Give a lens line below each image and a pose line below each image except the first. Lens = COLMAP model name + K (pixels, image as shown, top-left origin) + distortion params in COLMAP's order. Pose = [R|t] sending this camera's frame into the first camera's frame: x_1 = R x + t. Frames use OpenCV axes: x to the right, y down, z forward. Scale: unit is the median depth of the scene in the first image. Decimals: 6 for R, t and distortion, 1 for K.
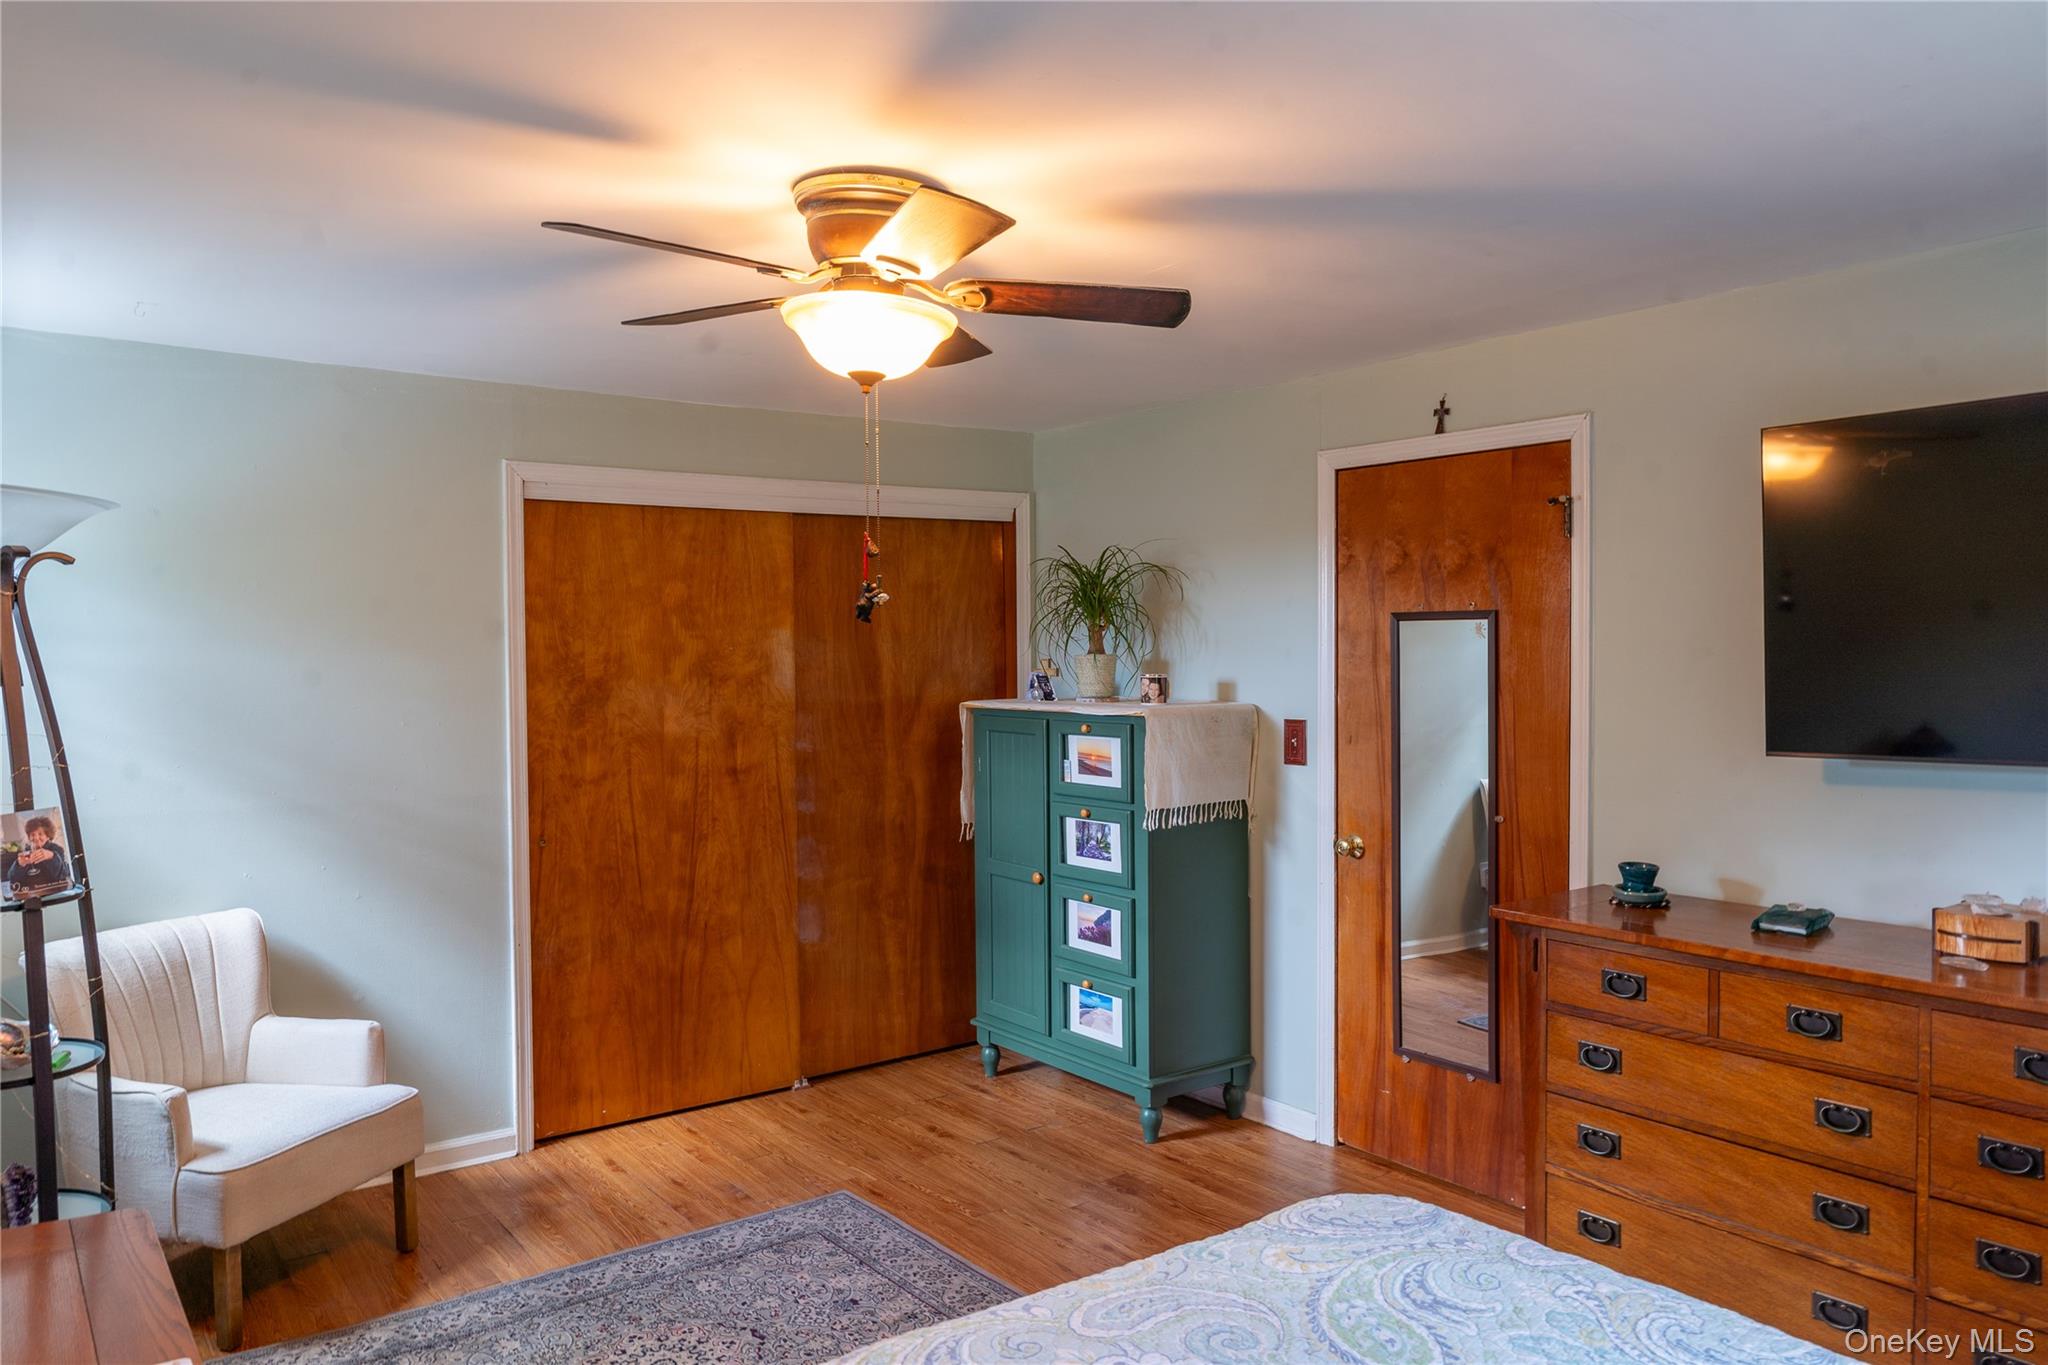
lens RADIAL K [[1408.5, 0, 1023.6], [0, 1408.5, 692.8], [0, 0, 1]] dist [-0.002291, -0.019163]
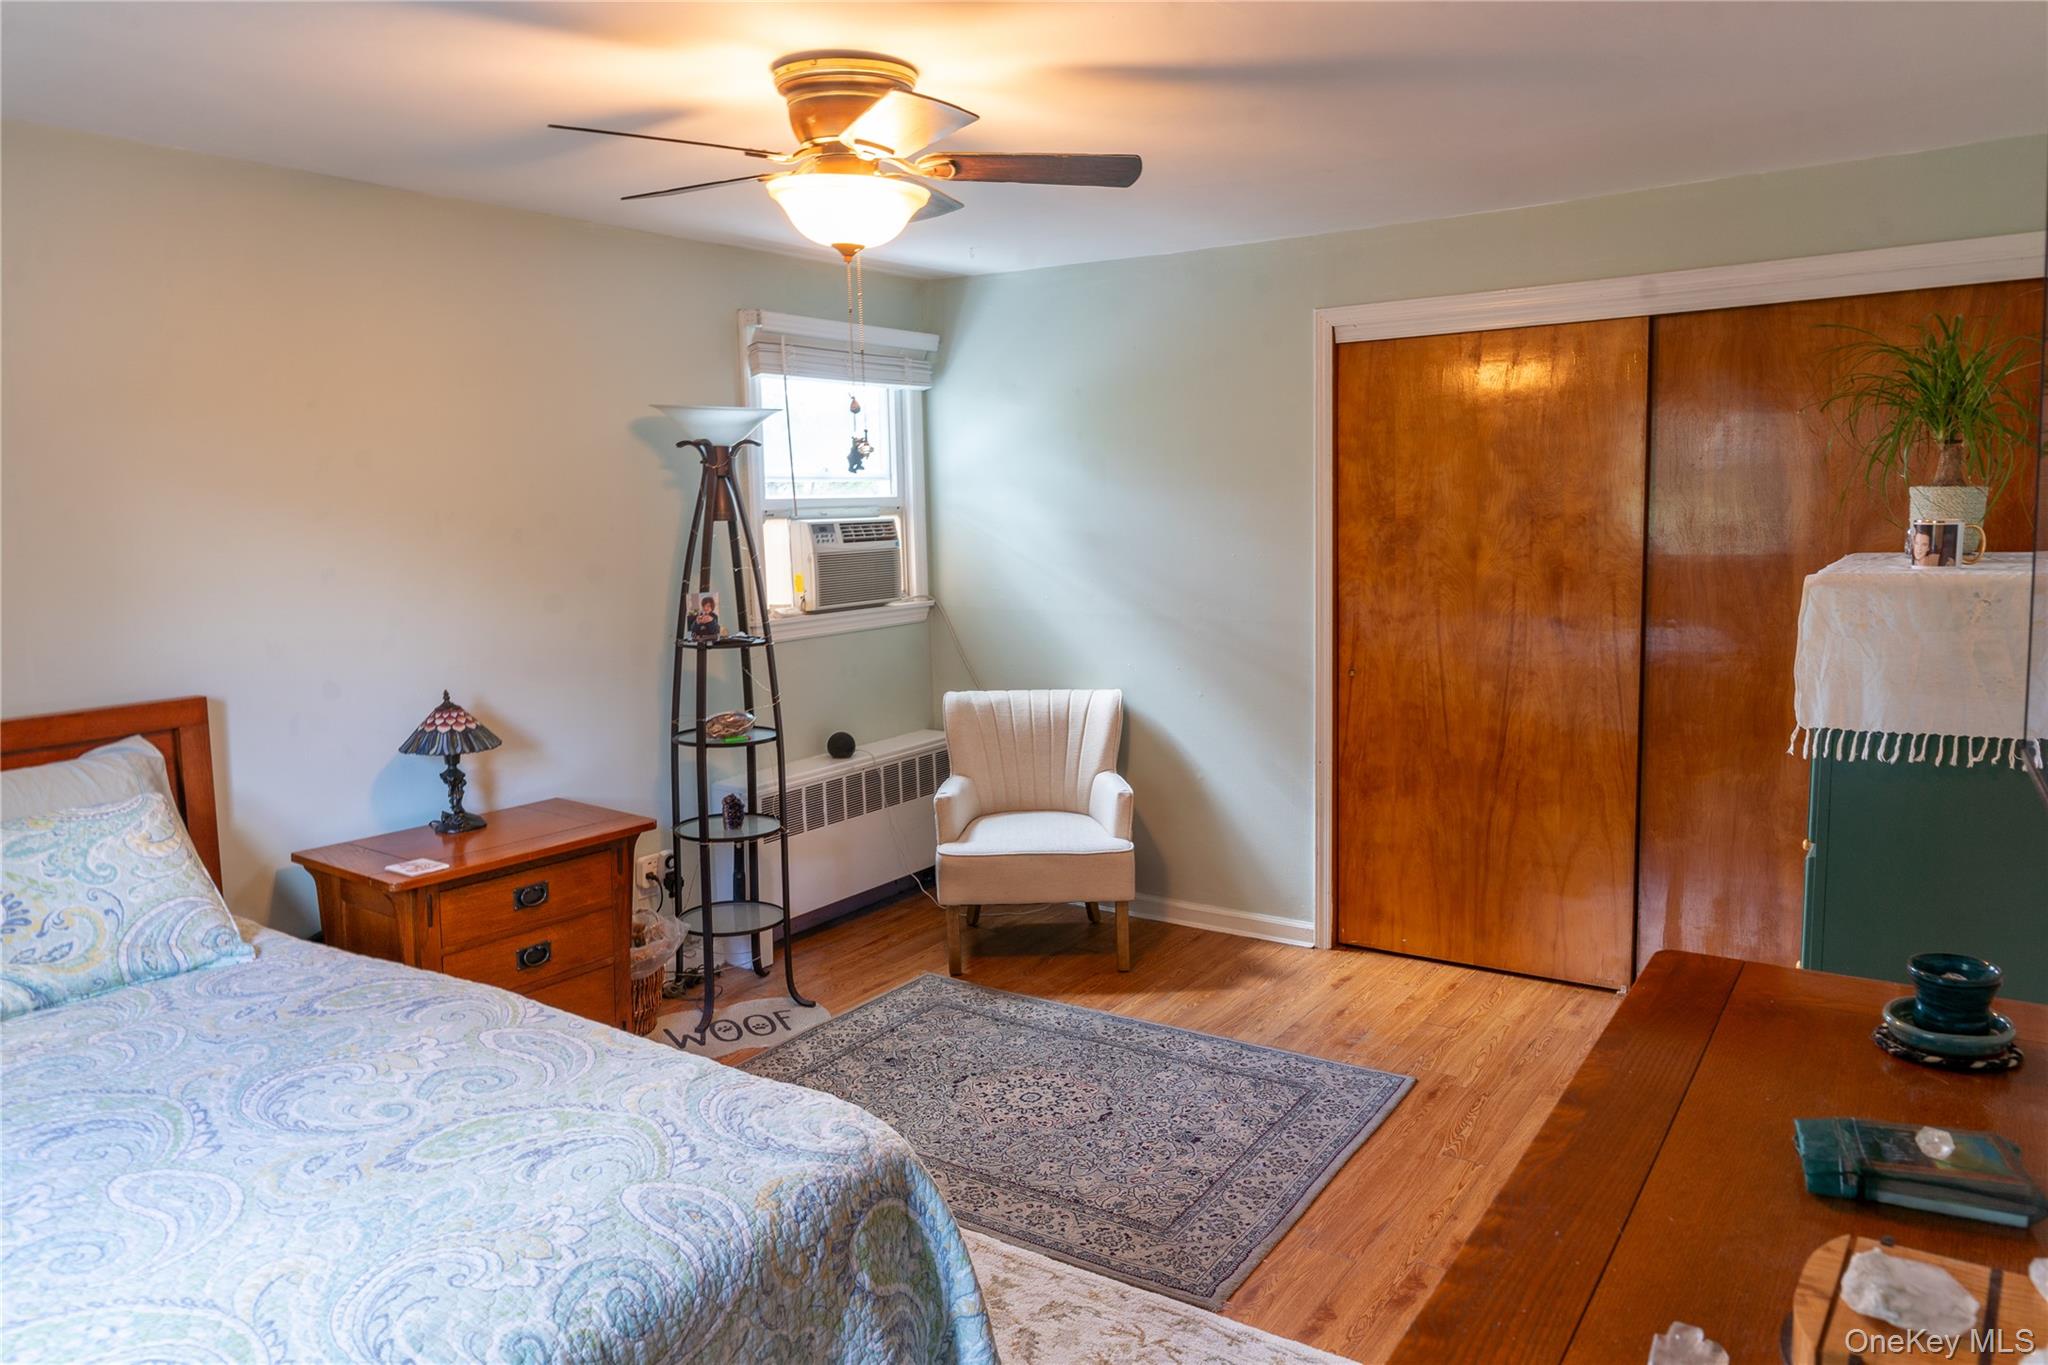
lens RADIAL K [[1374.6, 0, 1024.0], [0, 1374.6, 682.5], [0, 0, 1]] dist [-0.007045, -0.003729]
pose [[0.325863, 0.123538, -0.937311, 0.532155], [-0.011721, 0.991878, 0.126655, -0.013593], [0.945344, -0.030286, 0.324664, 0.417991]]
